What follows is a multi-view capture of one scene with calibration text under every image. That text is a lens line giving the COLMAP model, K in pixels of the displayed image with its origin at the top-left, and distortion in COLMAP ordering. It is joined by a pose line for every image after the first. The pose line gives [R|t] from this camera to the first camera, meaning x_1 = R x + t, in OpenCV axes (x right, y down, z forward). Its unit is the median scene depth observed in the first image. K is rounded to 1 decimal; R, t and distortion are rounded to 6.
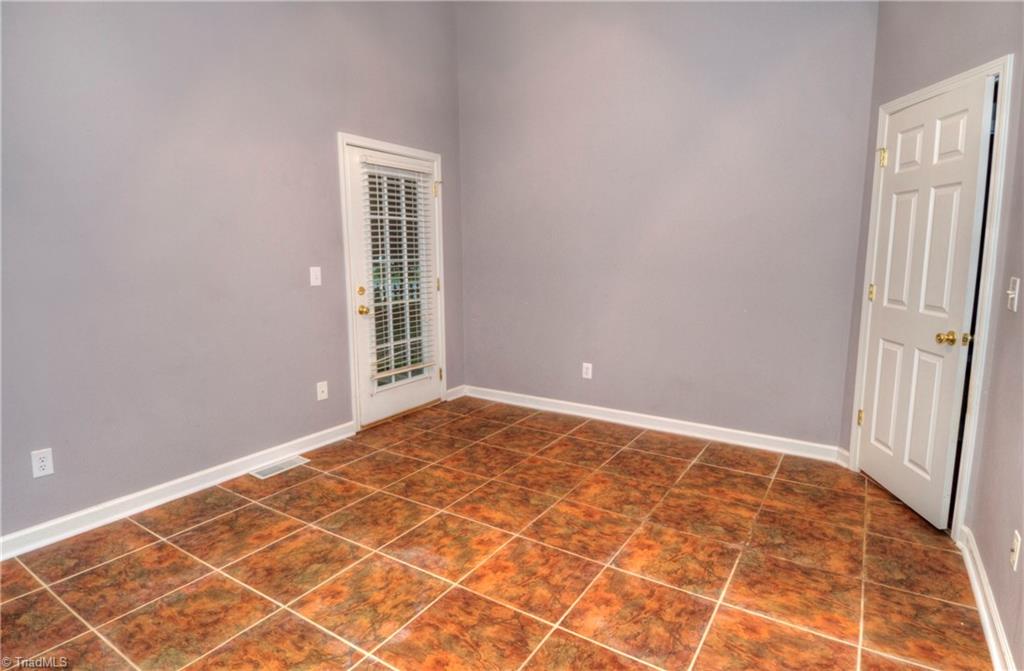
lens RADIAL K [[536.0, 0, 521.2], [0, 536.0, 329.7], [0, 0, 1]] dist [0.020401, -0.020153]
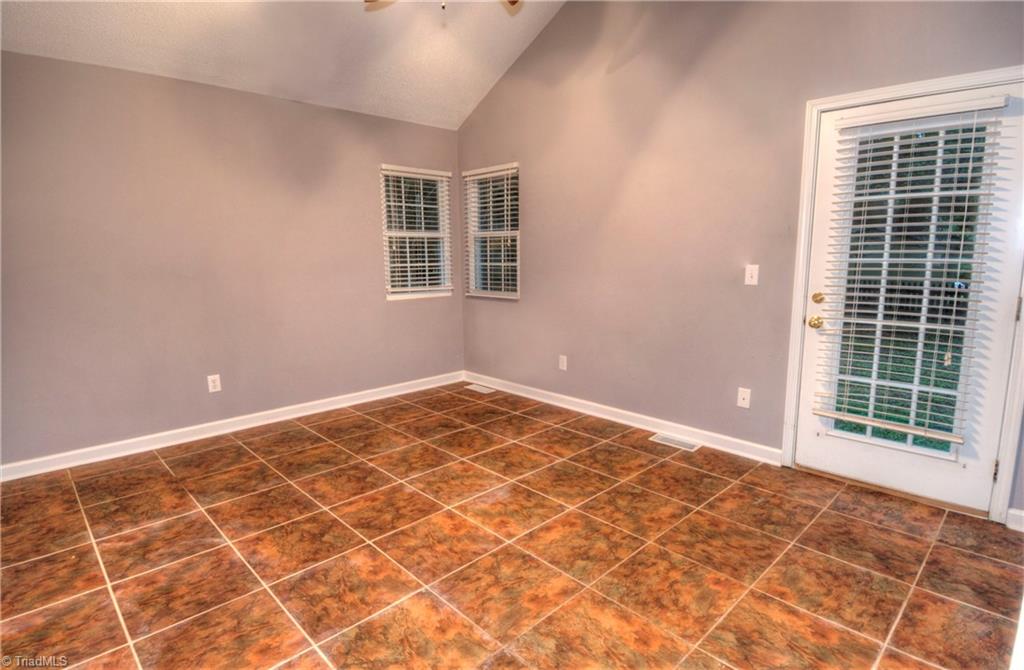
lens RADIAL K [[536.0, 0, 519.1], [0, 536.0, 332.5], [0, 0, 1]] dist [0.020401, -0.020153]
pose [[-0.228136, 0.156045, -0.961043, 0.845425], [-0.132044, 0.972995, 0.189330, -0.171789], [0.964634, 0.170093, -0.201370, 1.120858]]
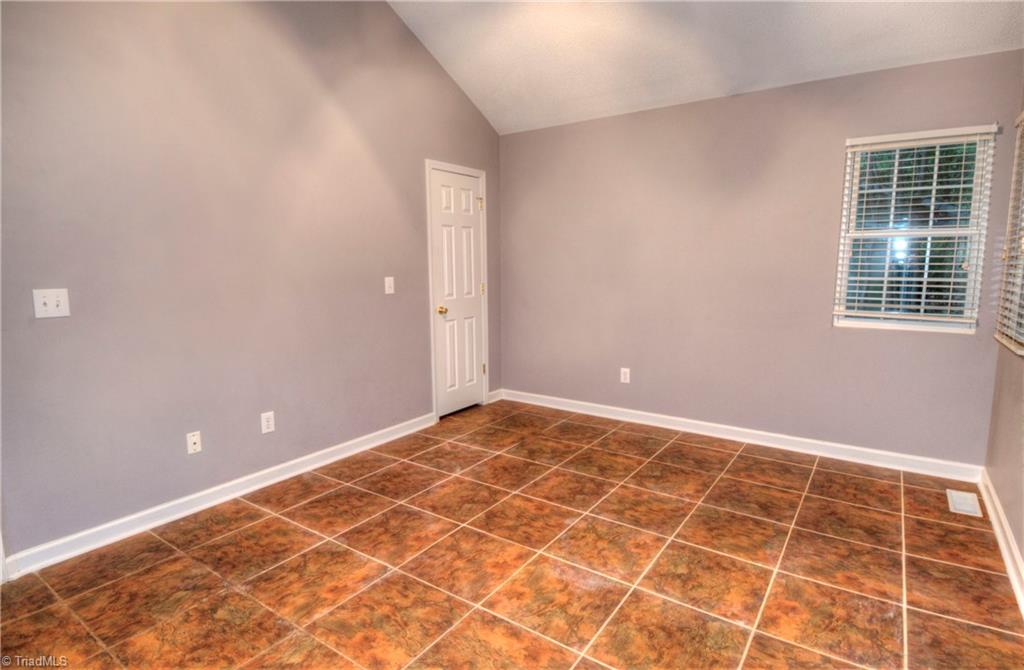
lens RADIAL K [[536.0, 0, 516.8], [0, 536.0, 329.1], [0, 0, 1]] dist [0.020401, -0.020153]
pose [[-0.998781, 0.005122, 0.049092, -0.109009], [0.018071, 0.963492, 0.267126, -0.238660], [-0.045931, 0.267688, -0.962410, 1.634140]]
